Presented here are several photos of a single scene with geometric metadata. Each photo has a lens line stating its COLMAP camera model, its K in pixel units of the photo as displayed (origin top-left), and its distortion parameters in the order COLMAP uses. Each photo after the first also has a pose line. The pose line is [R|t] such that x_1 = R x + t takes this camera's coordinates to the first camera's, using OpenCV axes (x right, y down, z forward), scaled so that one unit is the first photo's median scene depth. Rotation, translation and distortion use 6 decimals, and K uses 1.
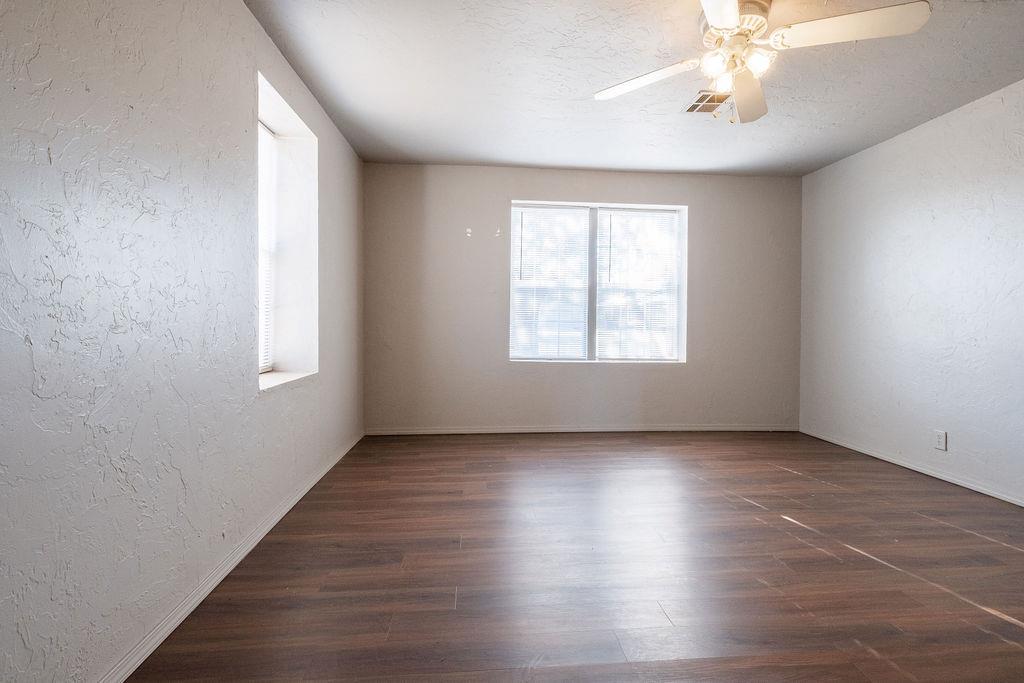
lens RADIAL K [[456.1, 0, 508.8], [0, 456.1, 326.2], [0, 0, 1]] dist [-0.000082, -0.000077]
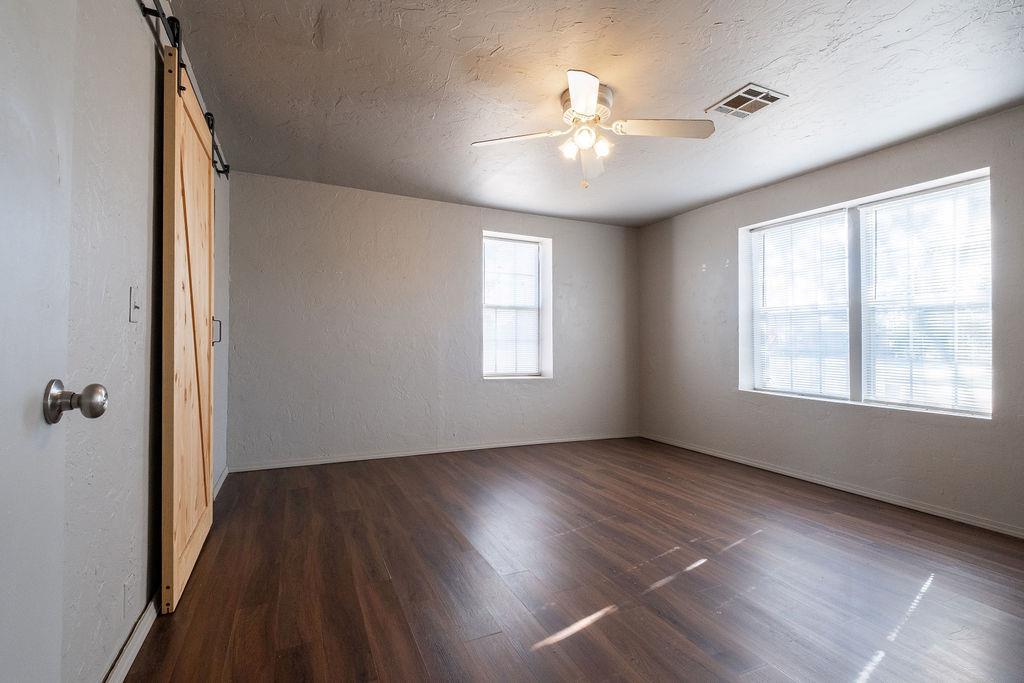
lens RADIAL K [[457.4, 0, 493.4], [0, 457.4, 343.9], [0, 0, 1]] dist [-0.000145, -0.000011]
pose [[0.343122, -0.006447, -0.939269, 0.762266], [-0.027466, 0.999480, -0.016894, 0.007864], [0.938889, 0.031595, 0.342767, 0.161466]]
